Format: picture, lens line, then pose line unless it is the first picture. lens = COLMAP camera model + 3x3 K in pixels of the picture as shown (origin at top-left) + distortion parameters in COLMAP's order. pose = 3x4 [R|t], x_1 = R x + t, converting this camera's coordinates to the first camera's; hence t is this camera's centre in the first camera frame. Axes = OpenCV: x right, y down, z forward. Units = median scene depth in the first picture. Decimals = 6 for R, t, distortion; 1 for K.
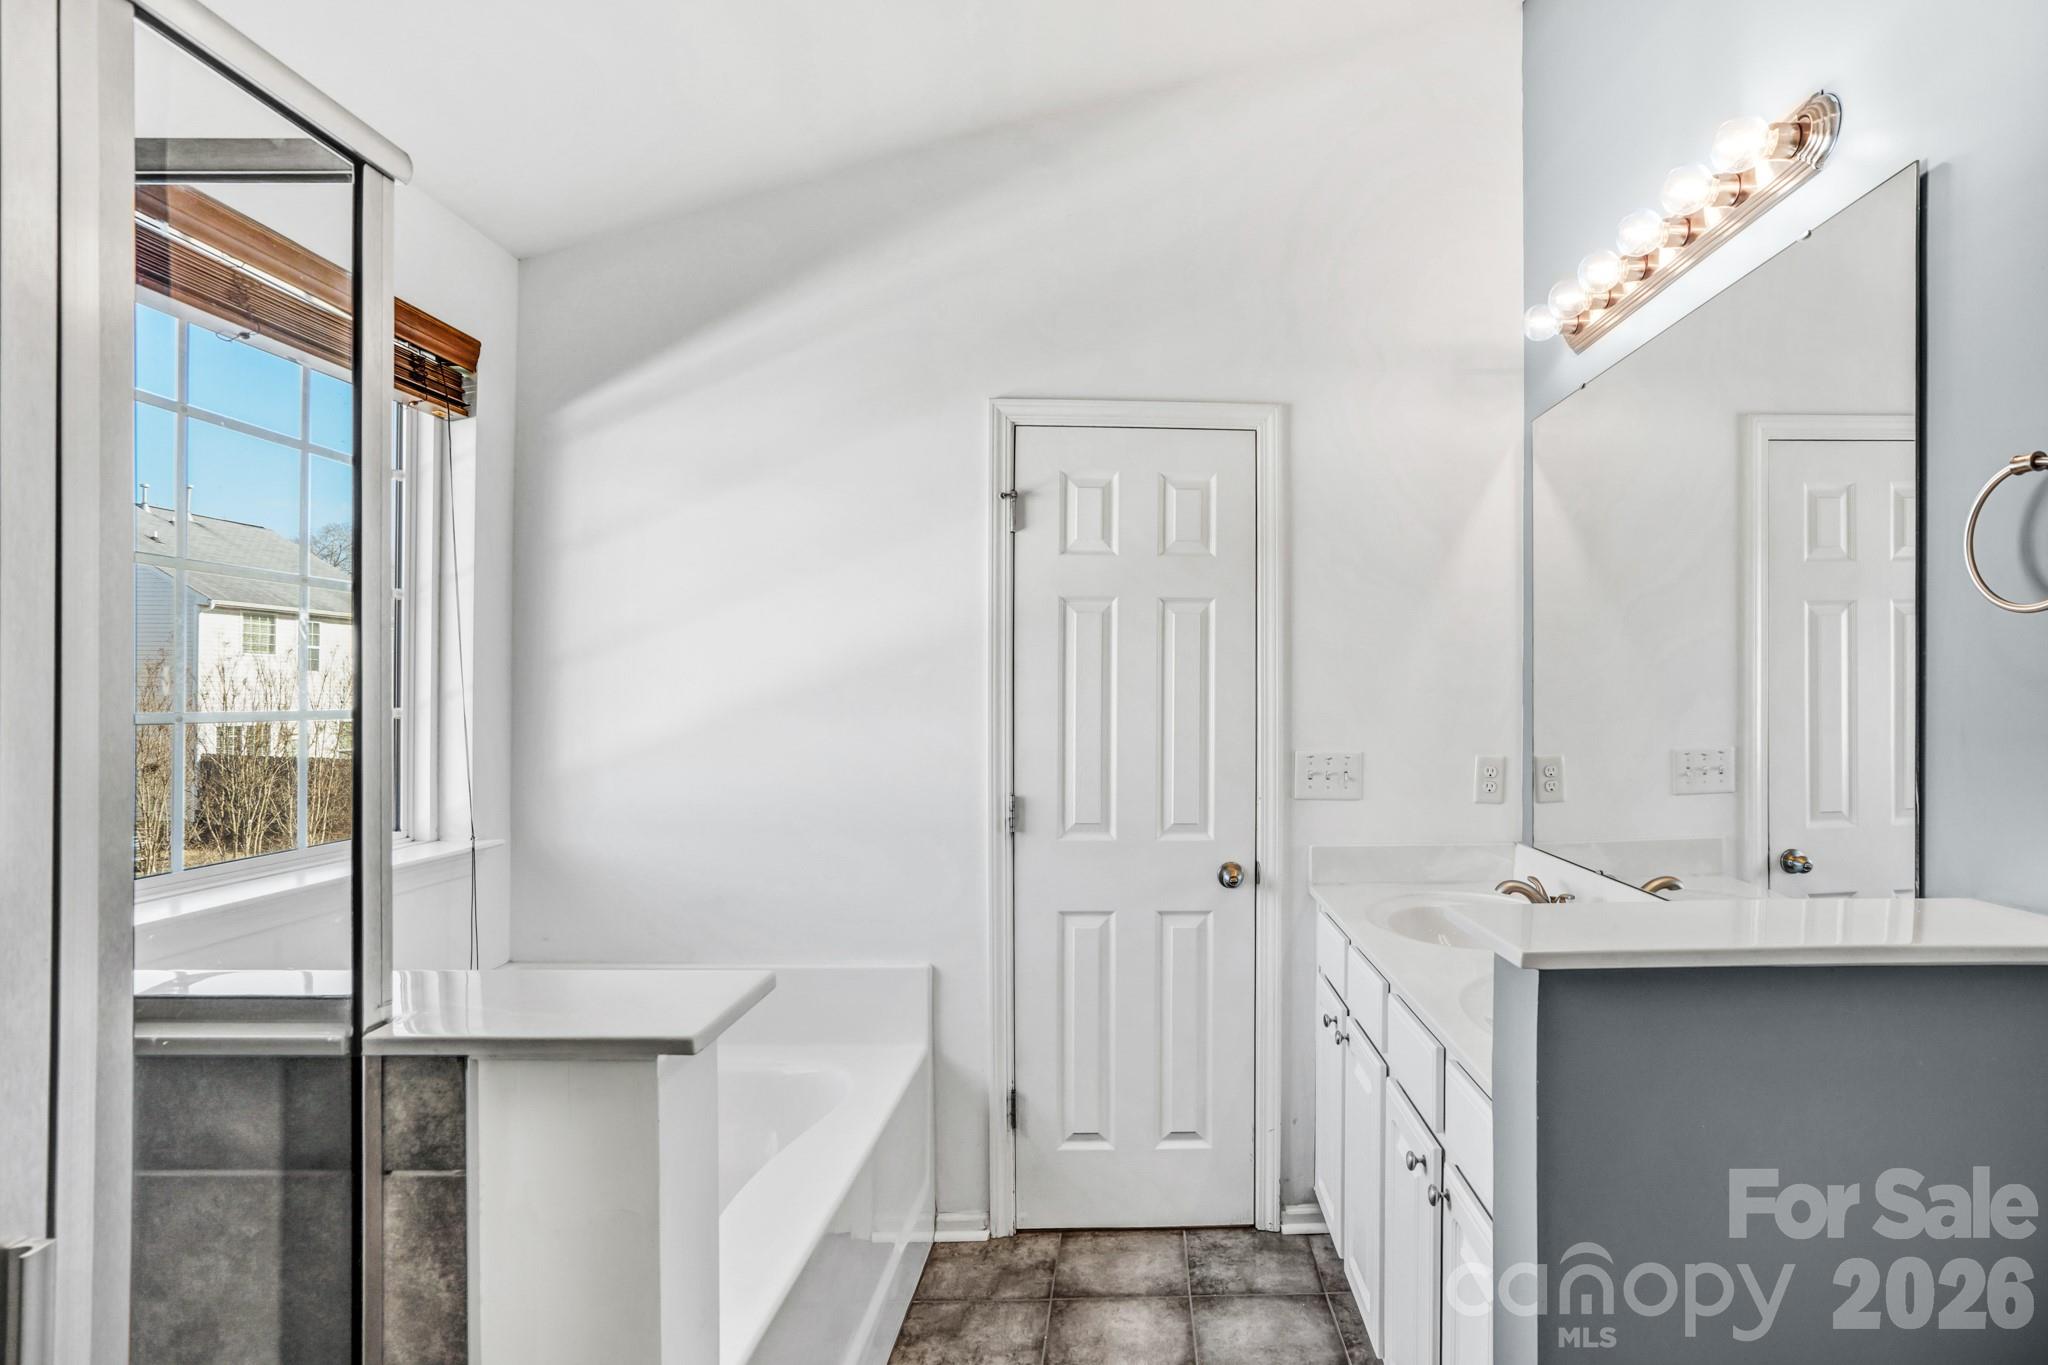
lens RADIAL K [[1455.9, 0, 737.8], [0, 1455.9, 677.2], [0, 0, 1]] dist [-0.006596, -0.000129]
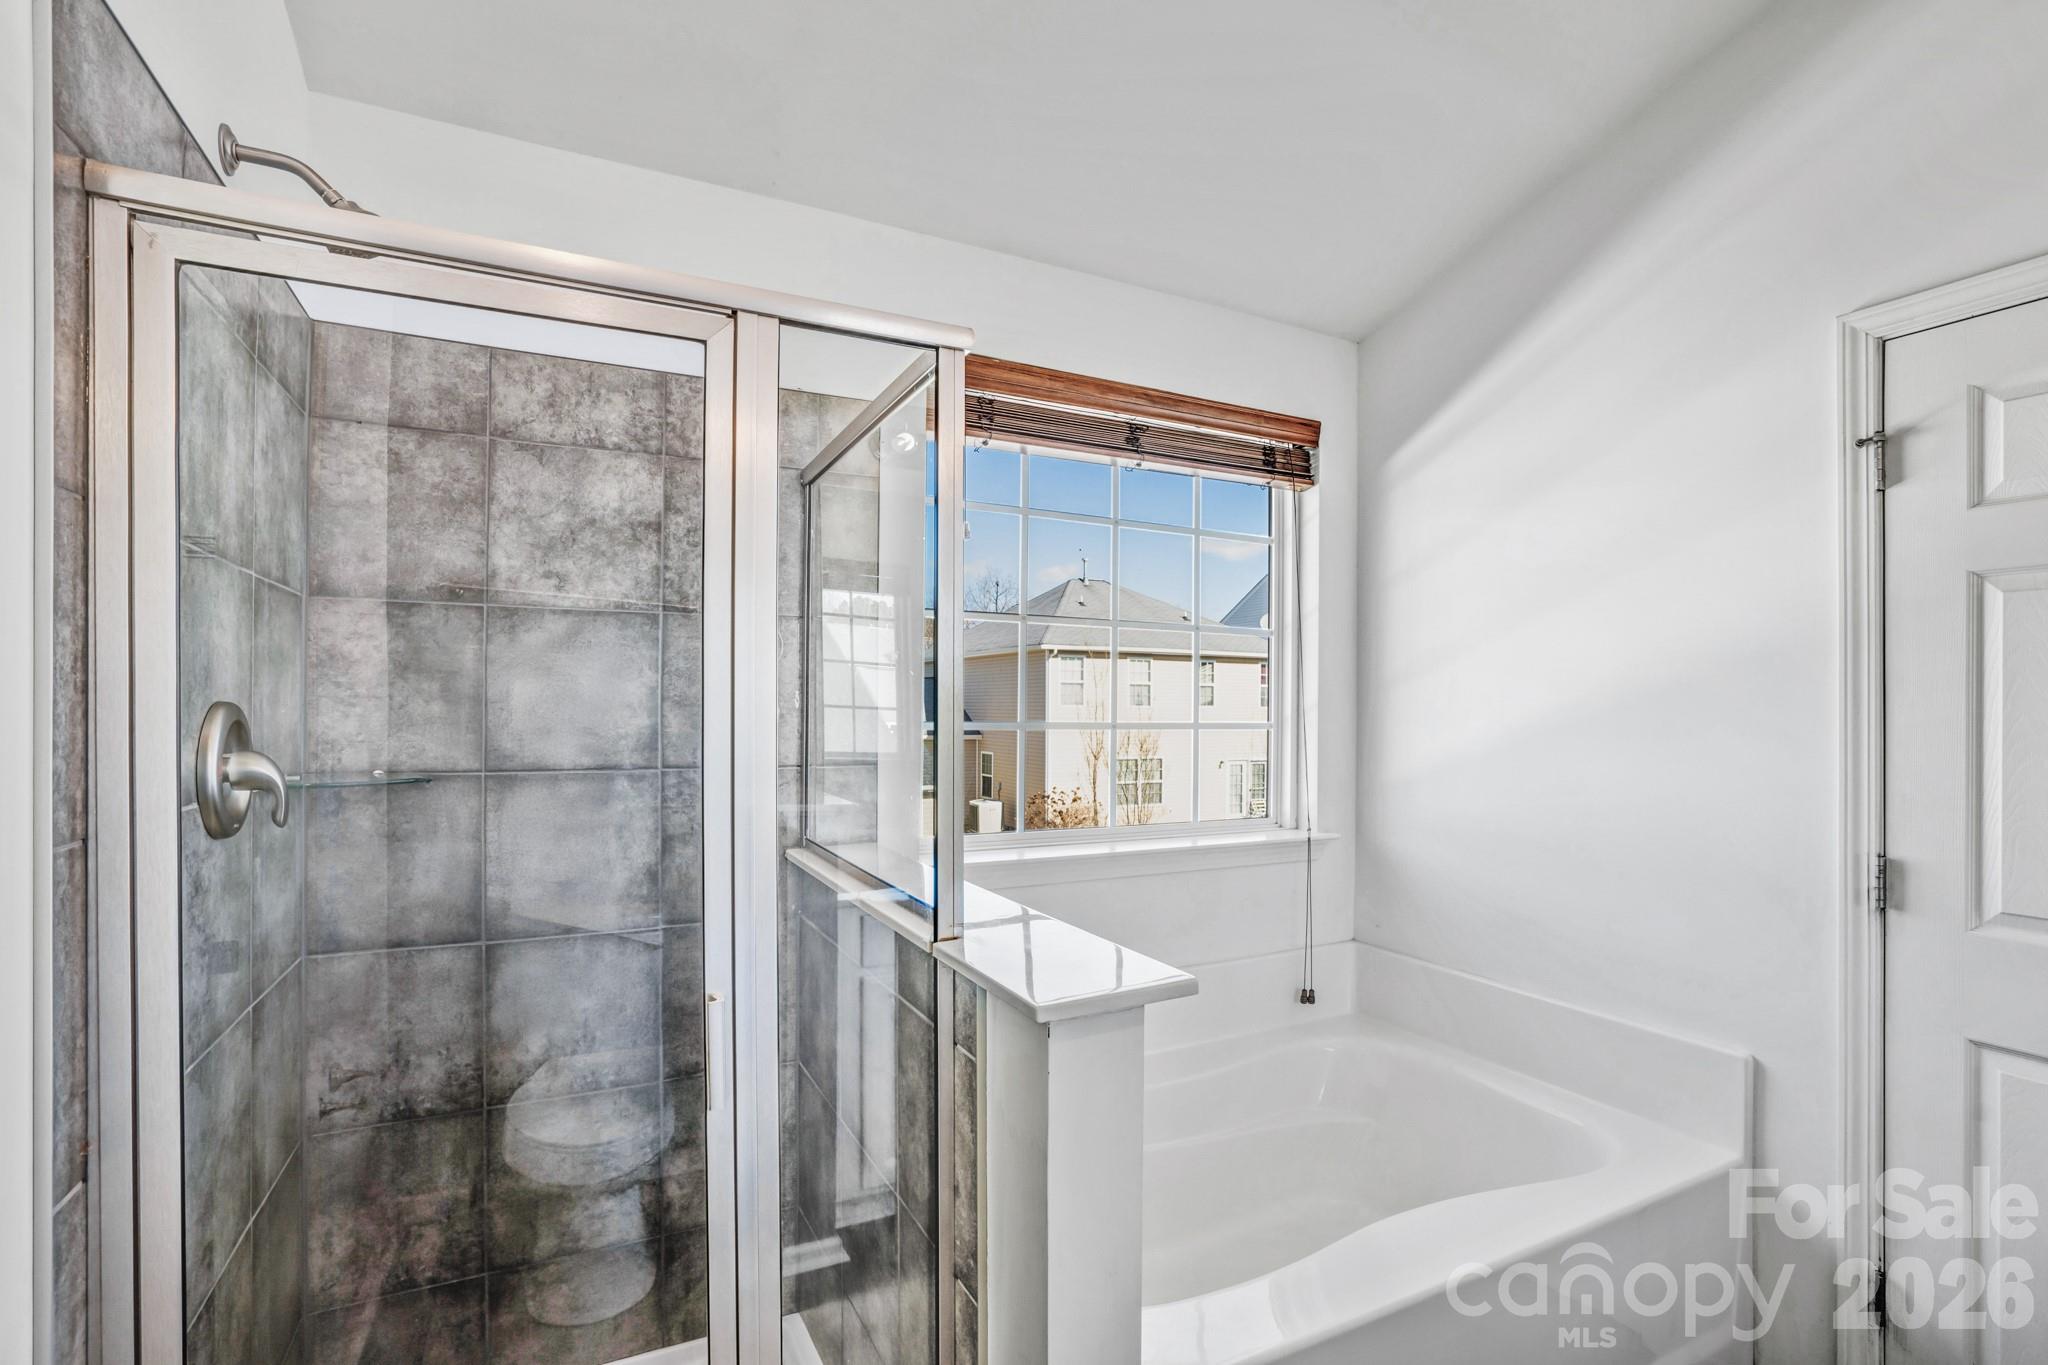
lens RADIAL K [[973.5, 0, 1033.0], [0, 973.5, 694.8], [0, 0, 1]] dist [-0.002464, 0.000029]
pose [[0.452149, -0.011637, -0.891867, 0.427607], [0.001344, 0.999923, -0.012366, 0.006910], [0.891941, 0.004393, 0.452129, 0.411439]]
